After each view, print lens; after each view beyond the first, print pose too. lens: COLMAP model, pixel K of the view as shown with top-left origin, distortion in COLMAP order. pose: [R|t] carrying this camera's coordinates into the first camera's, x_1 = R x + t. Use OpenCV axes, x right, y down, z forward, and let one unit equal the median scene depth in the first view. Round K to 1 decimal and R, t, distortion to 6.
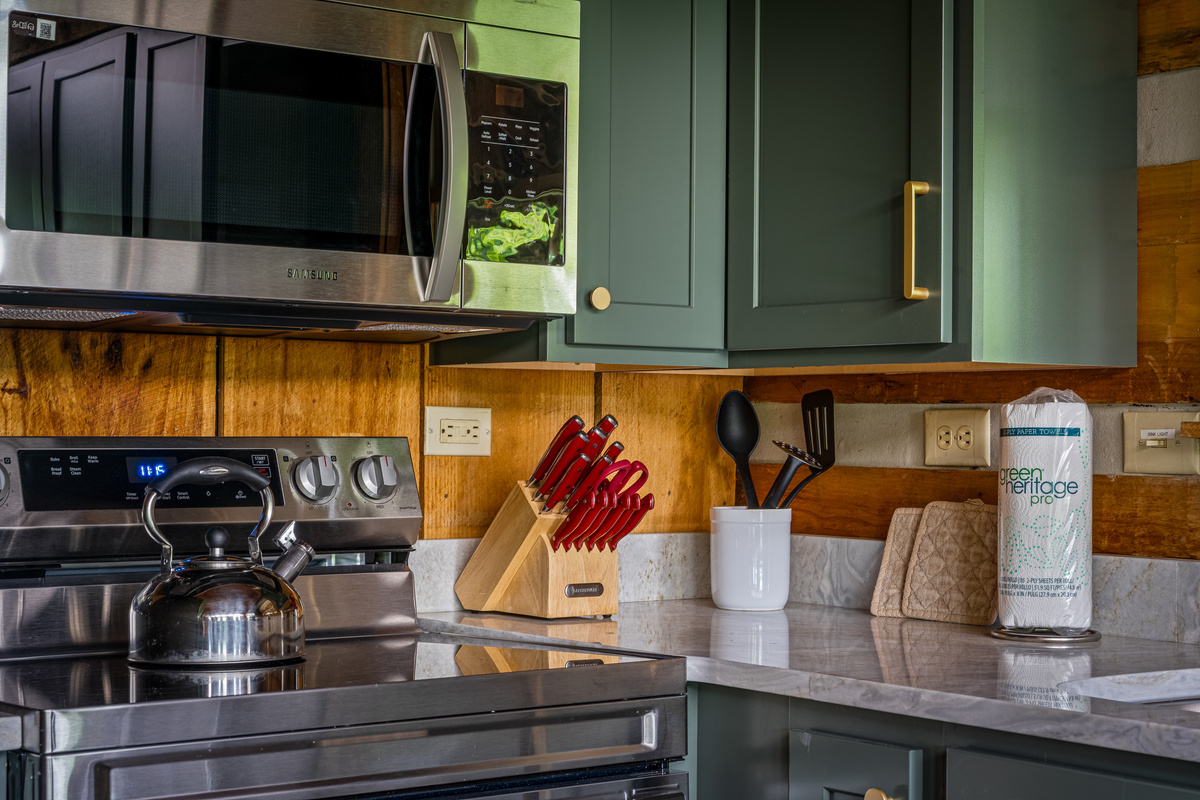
lens RADIAL K [[2106.9, 0, 609.6], [0, 2106.9, 398.7], [0, 0, 1]] dist [0.035901, 0.000000]
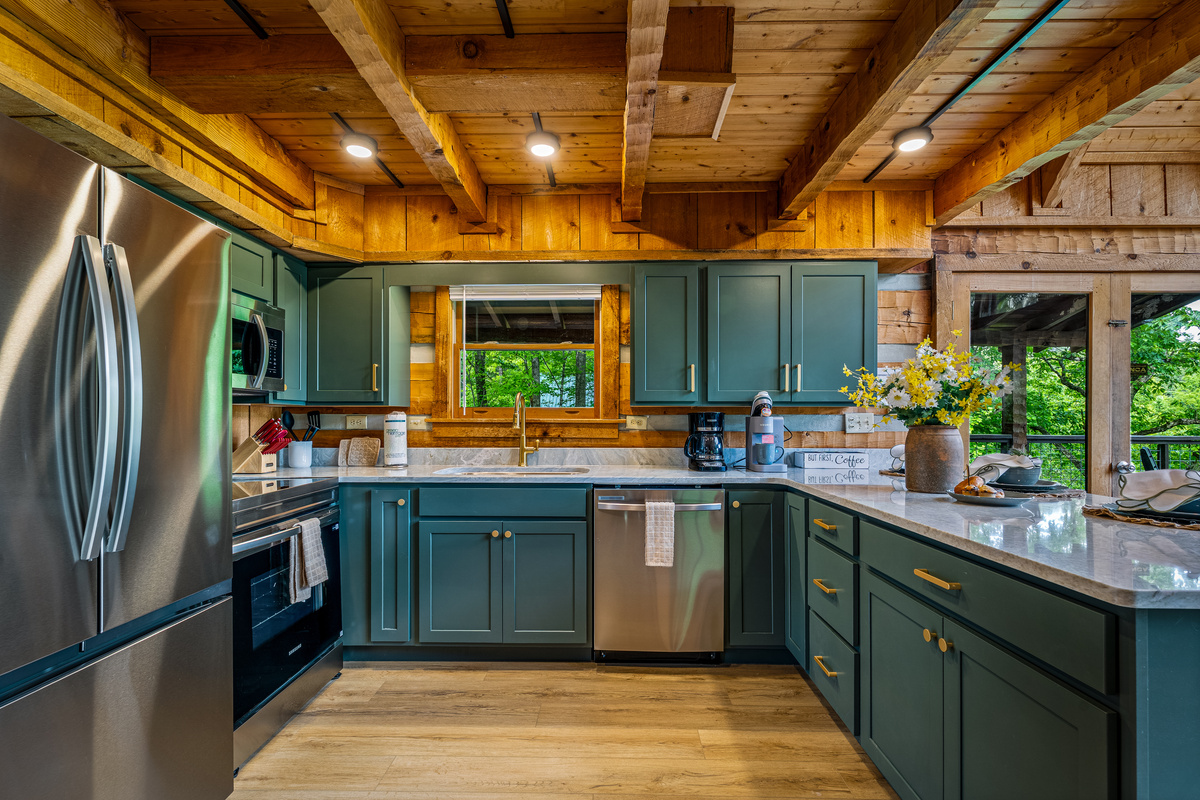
lens RADIAL K [[529.9, 0, 597.4], [0, 529.9, 411.0], [0, 0, 1]] dist [0.001892, 0.000855]
pose [[0.619814, 0.001241, 0.784748, -0.399594], [-0.005742, 0.999979, 0.002954, -0.010925], [-0.784728, -0.006336, 0.619808, -0.040202]]
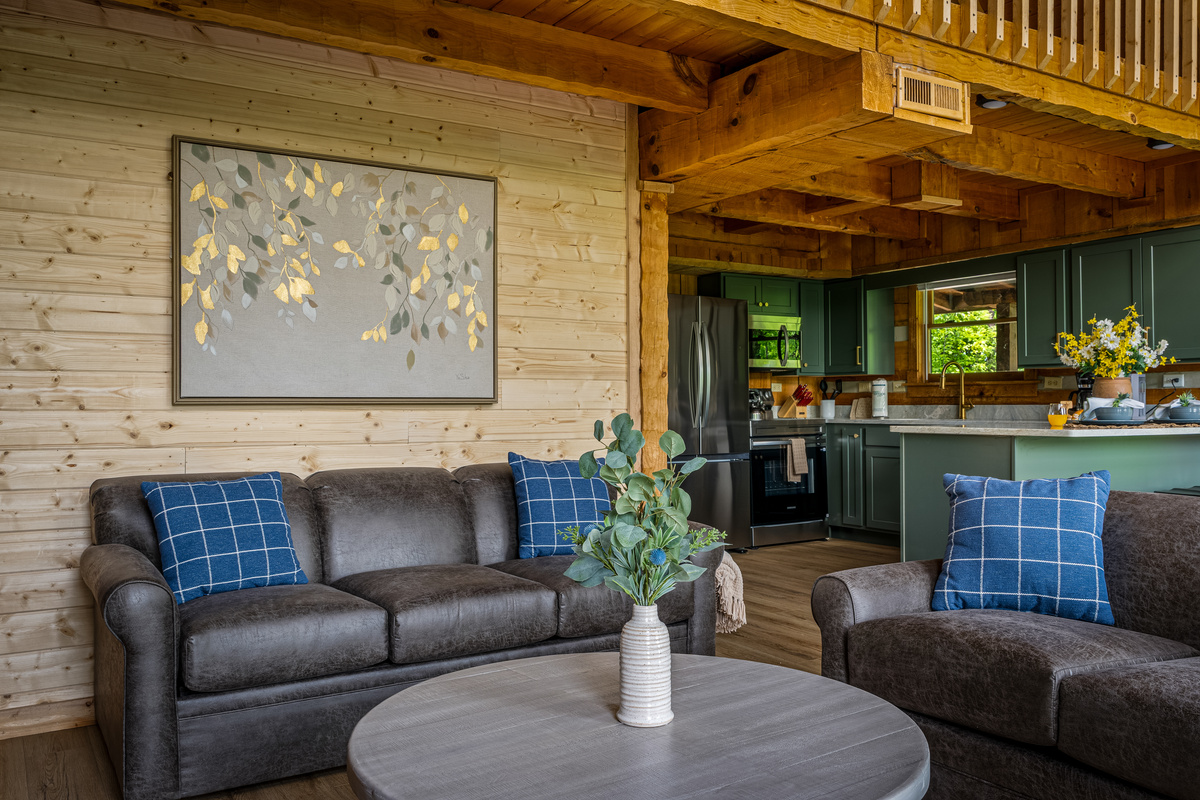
lens RADIAL K [[998.1, 0, 600.2], [0, 998.1, 400.9], [0, 0, 1]] dist [0.010001, 0.000481]
pose [[0.996656, -0.016036, -0.080118, -0.362606], [0.017092, 0.999776, 0.012507, 0.010347], [0.079899, -0.013834, 0.996707, -1.914772]]
